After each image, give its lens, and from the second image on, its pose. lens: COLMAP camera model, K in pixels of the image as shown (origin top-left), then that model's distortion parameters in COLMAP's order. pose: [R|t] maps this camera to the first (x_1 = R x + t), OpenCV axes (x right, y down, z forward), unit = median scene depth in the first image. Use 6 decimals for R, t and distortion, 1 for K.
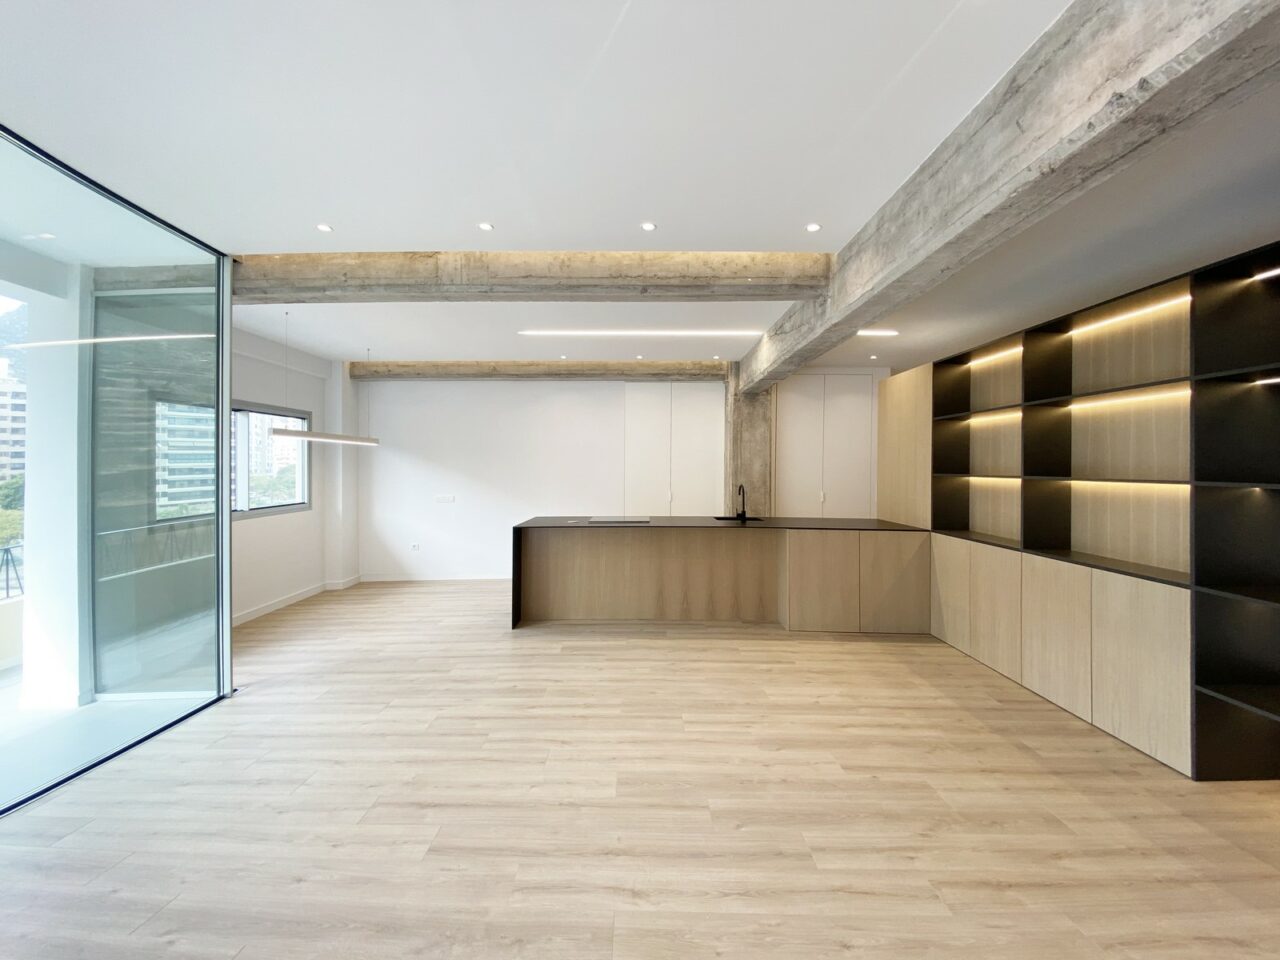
lens RADIAL K [[510.5, 0, 637.7], [0, 510.5, 492.1], [0, 0, 1]] dist [-0.034653, -0.002695]
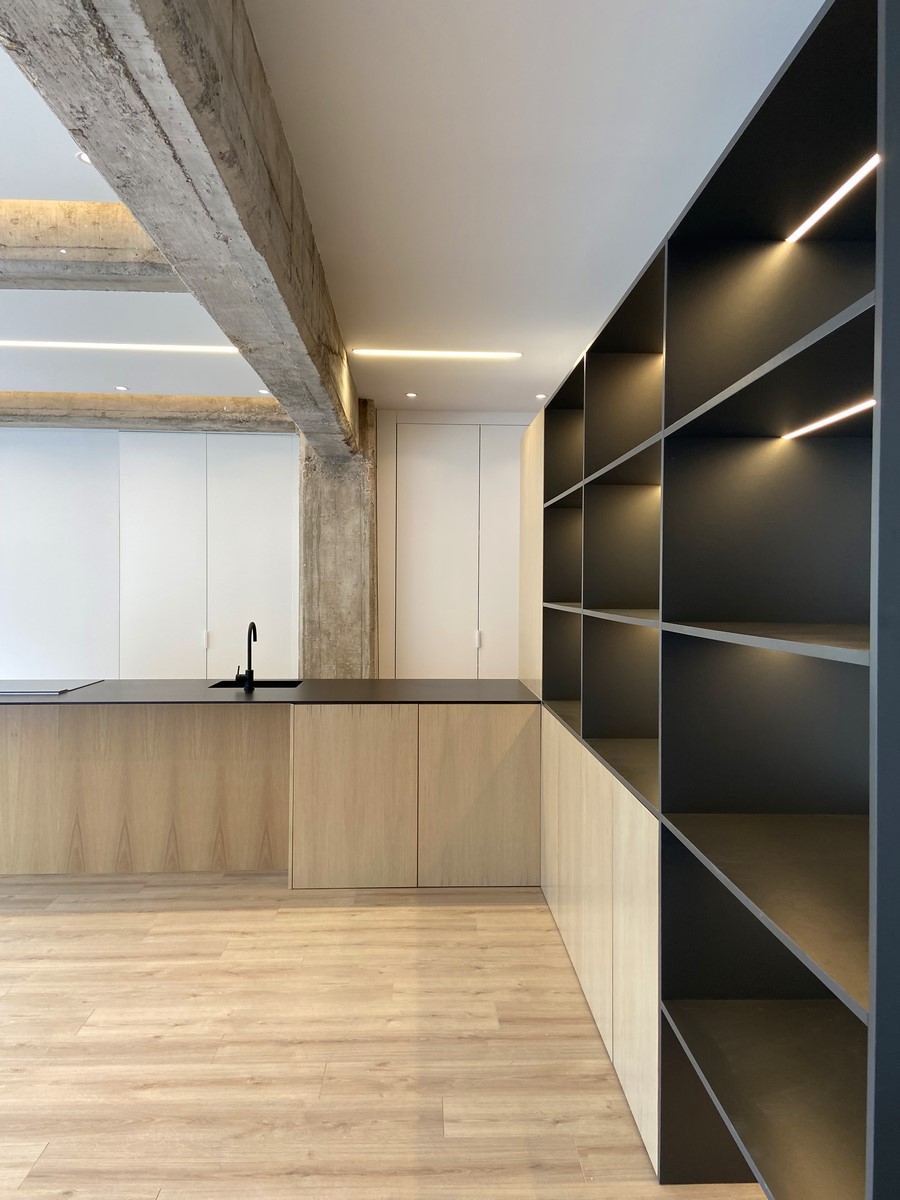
lens RADIAL K [[900.9, 0, 453.8], [0, 900.9, 602.8], [0, 0, 1]] dist [-0.012530, -0.019054]
pose [[0.991108, -0.001618, 0.133052, 0.499162], [0.004853, 0.999700, -0.023994, -0.018462], [-0.132973, 0.024427, 0.990819, 0.005879]]
